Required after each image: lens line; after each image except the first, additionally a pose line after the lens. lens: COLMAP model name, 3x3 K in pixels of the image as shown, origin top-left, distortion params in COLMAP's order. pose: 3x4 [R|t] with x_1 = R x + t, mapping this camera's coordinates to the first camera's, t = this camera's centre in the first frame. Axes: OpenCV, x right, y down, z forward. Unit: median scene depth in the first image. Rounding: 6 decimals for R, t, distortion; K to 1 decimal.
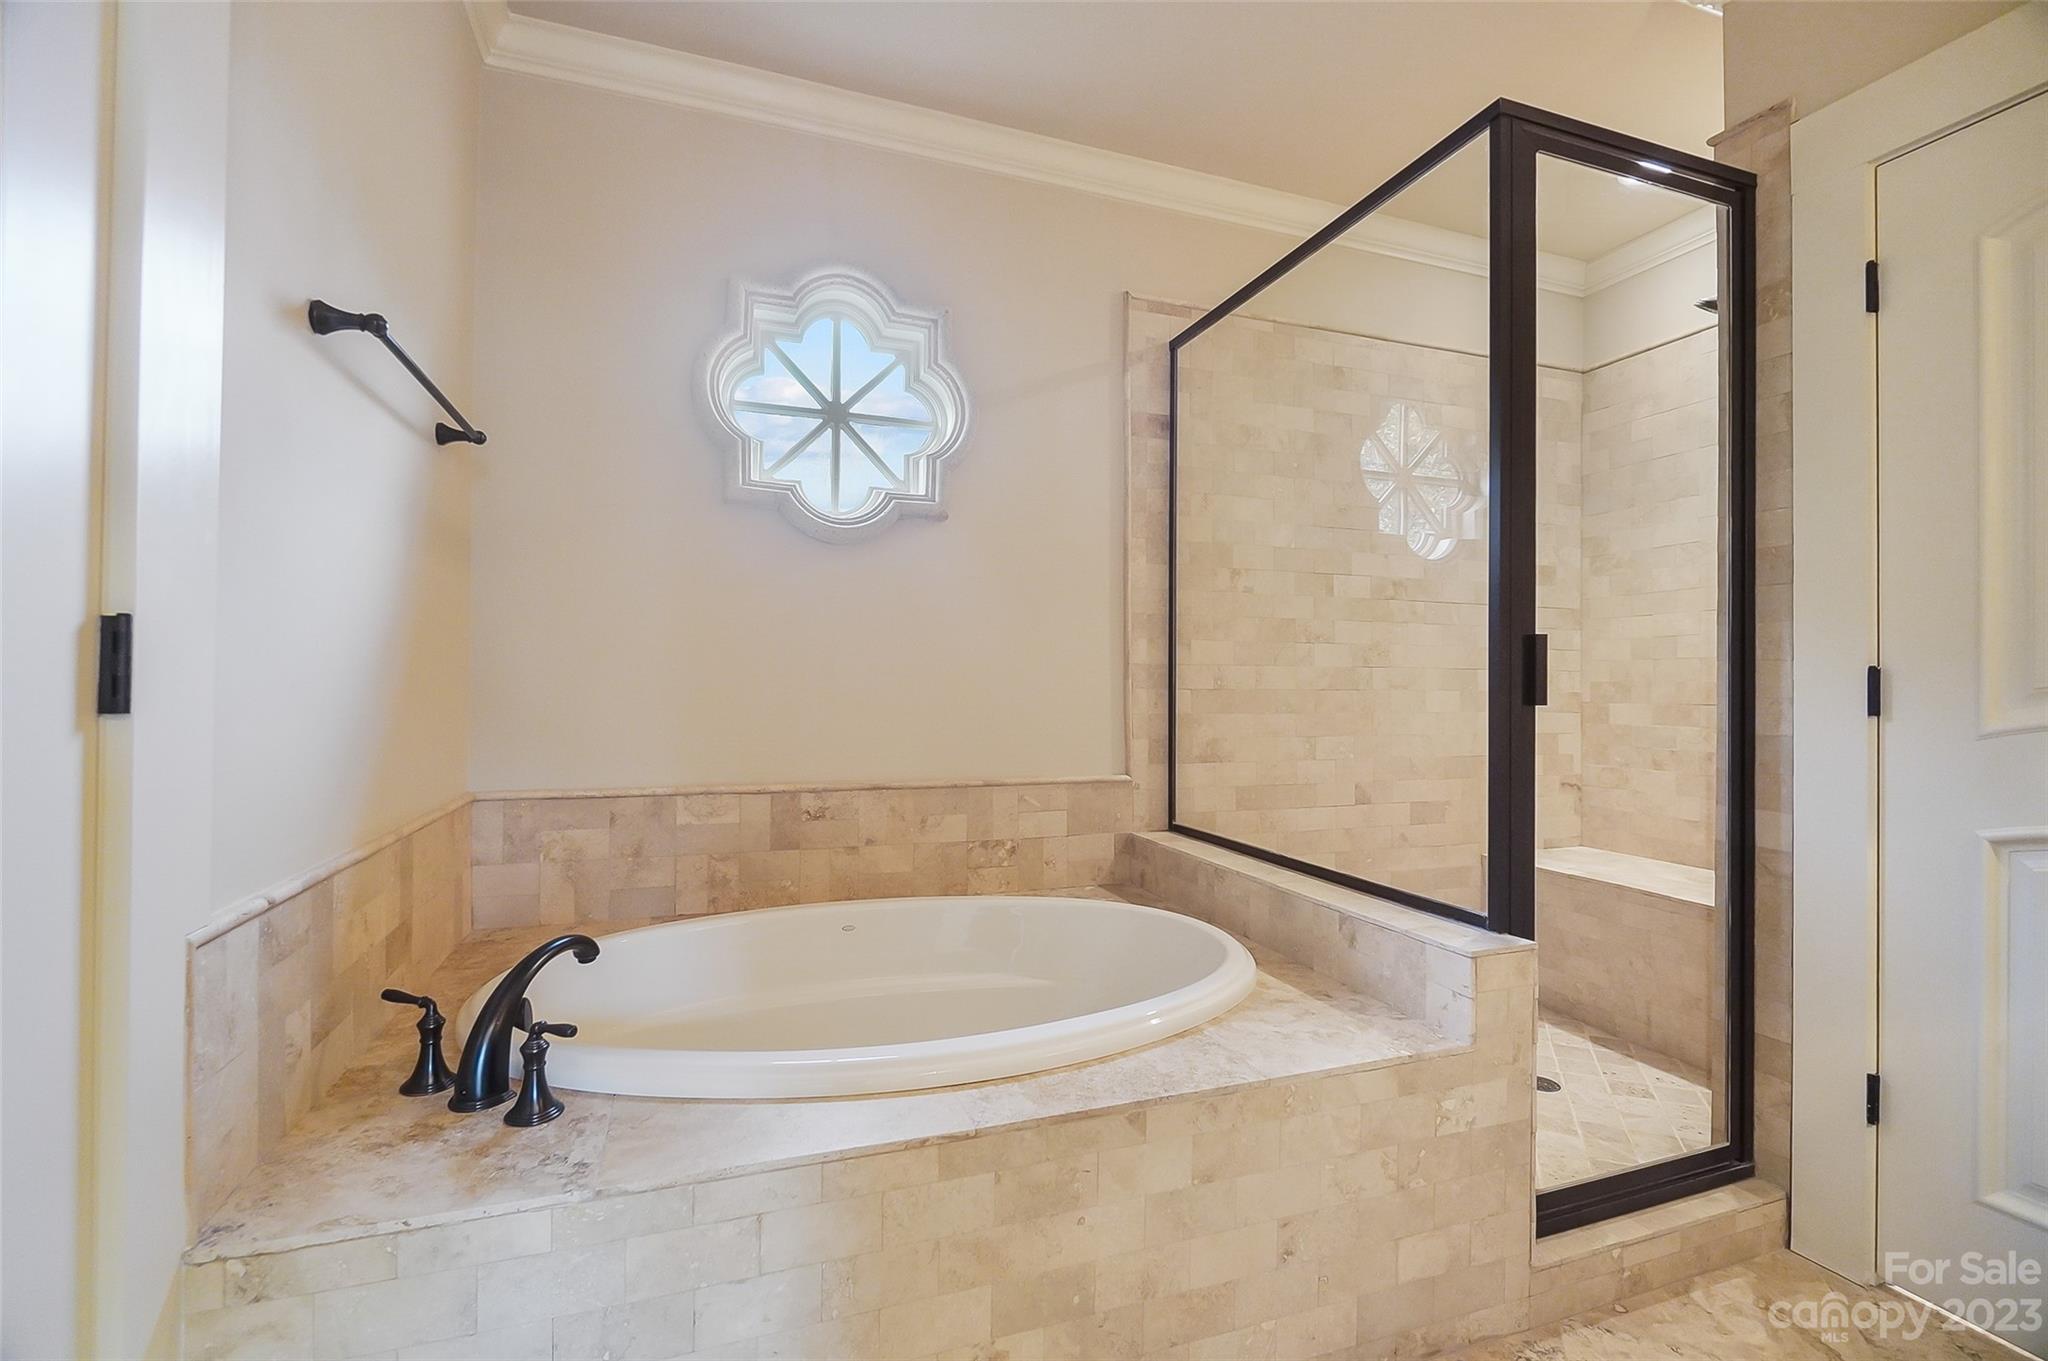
lens RADIAL K [[879.3, 0, 1013.6], [0, 879.3, 681.8], [0, 0, 1]] dist [-0.002632, -0.000296]
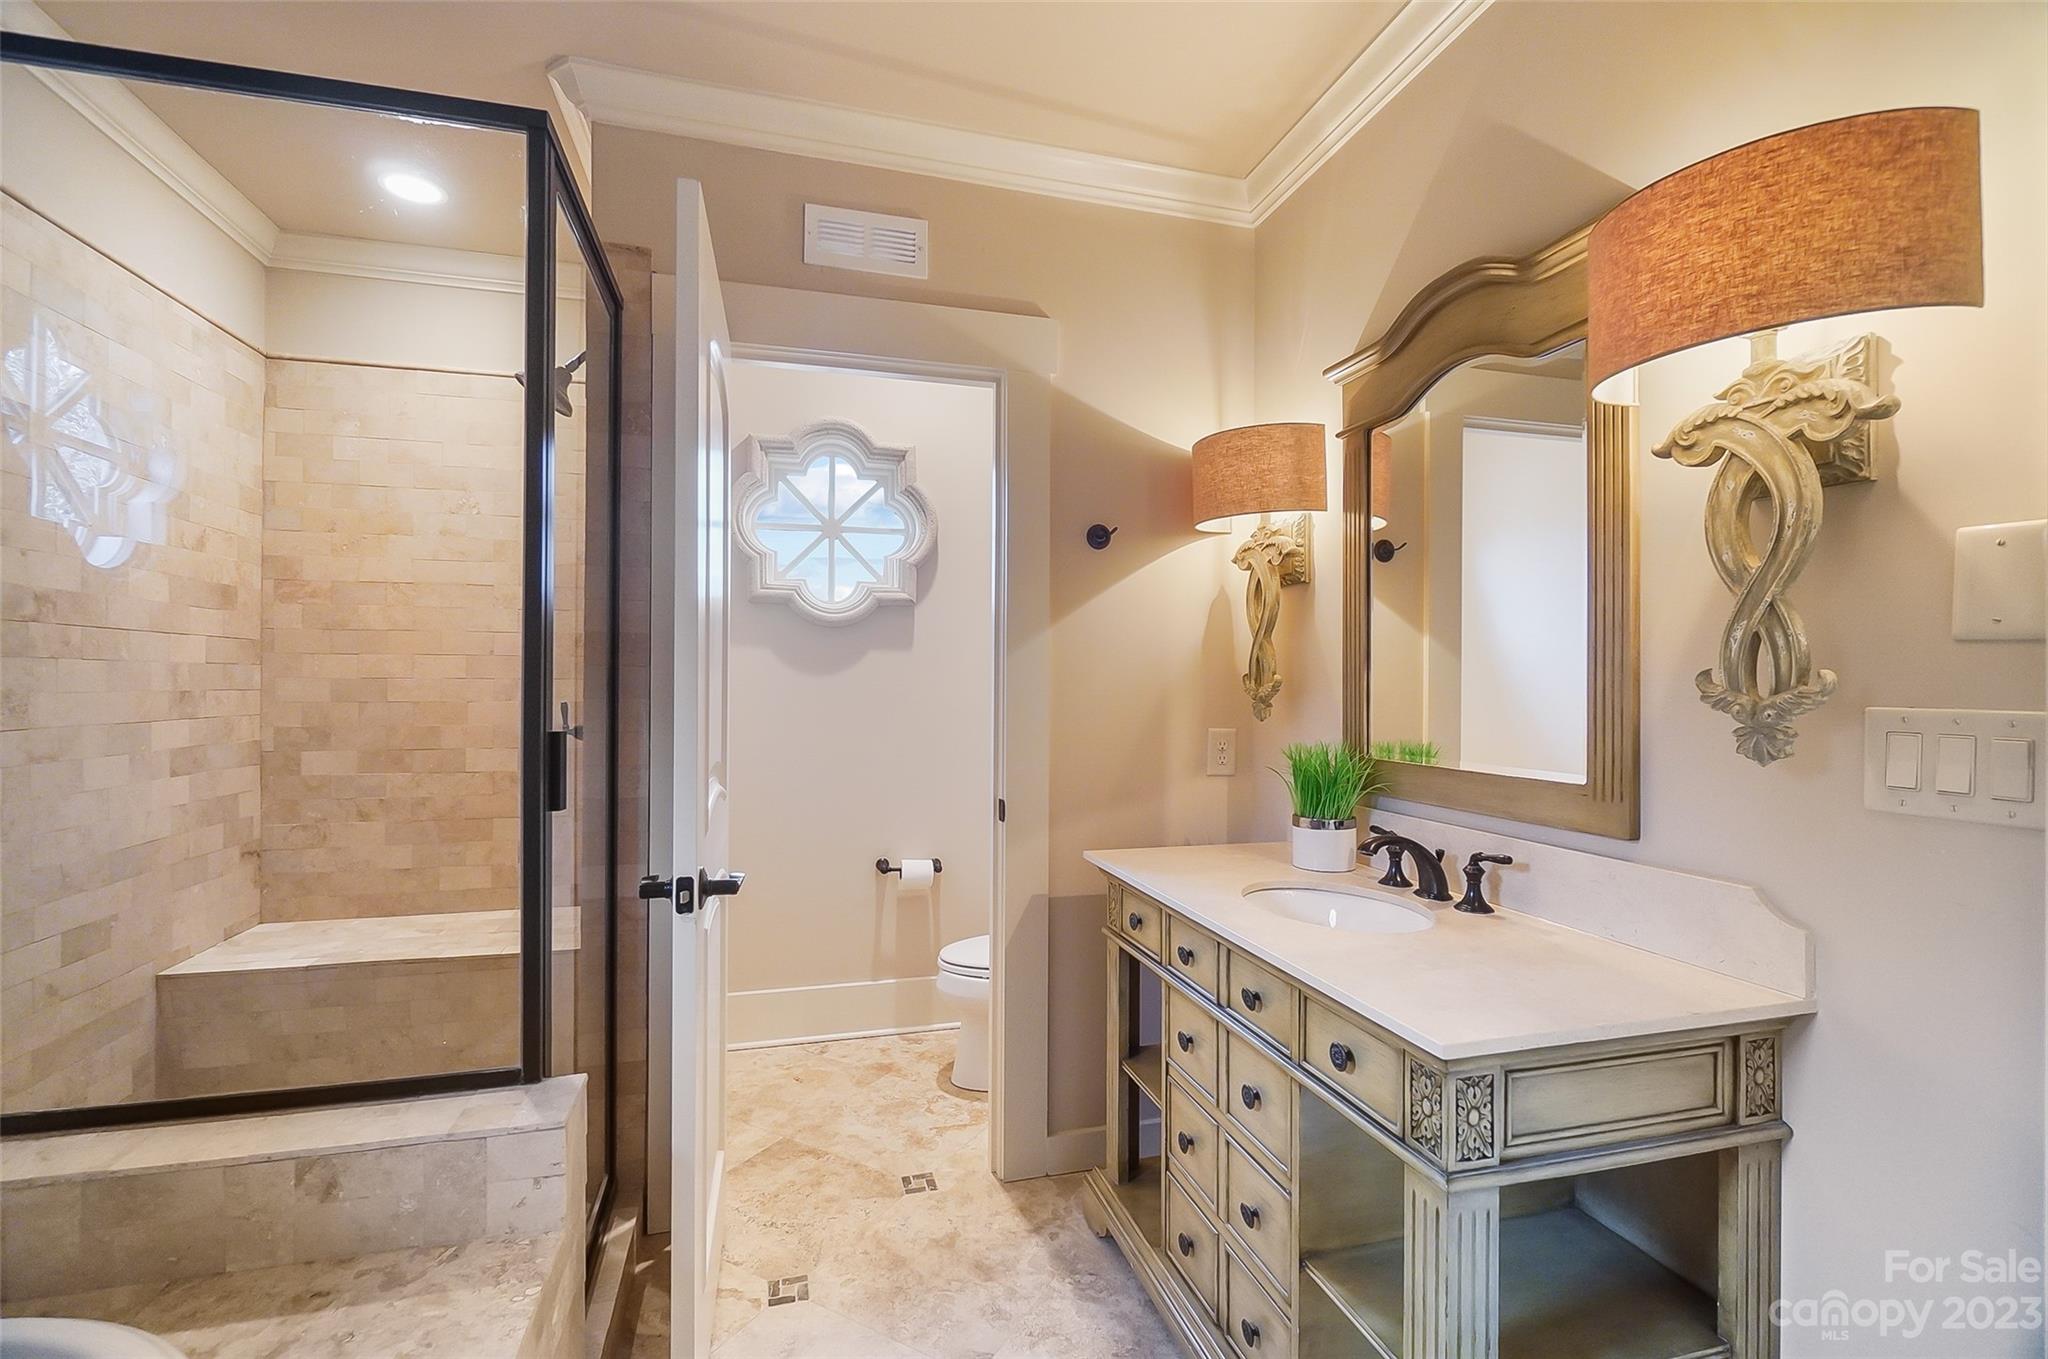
lens RADIAL K [[879.3, 0, 1011.5], [0, 879.3, 682.7], [0, 0, 1]] dist [-0.002632, -0.000296]
pose [[0.080793, -0.006354, 0.996711, -0.148181], [-0.009157, 0.999933, 0.007116, -0.064284], [-0.996689, -0.009702, 0.080730, 0.262792]]
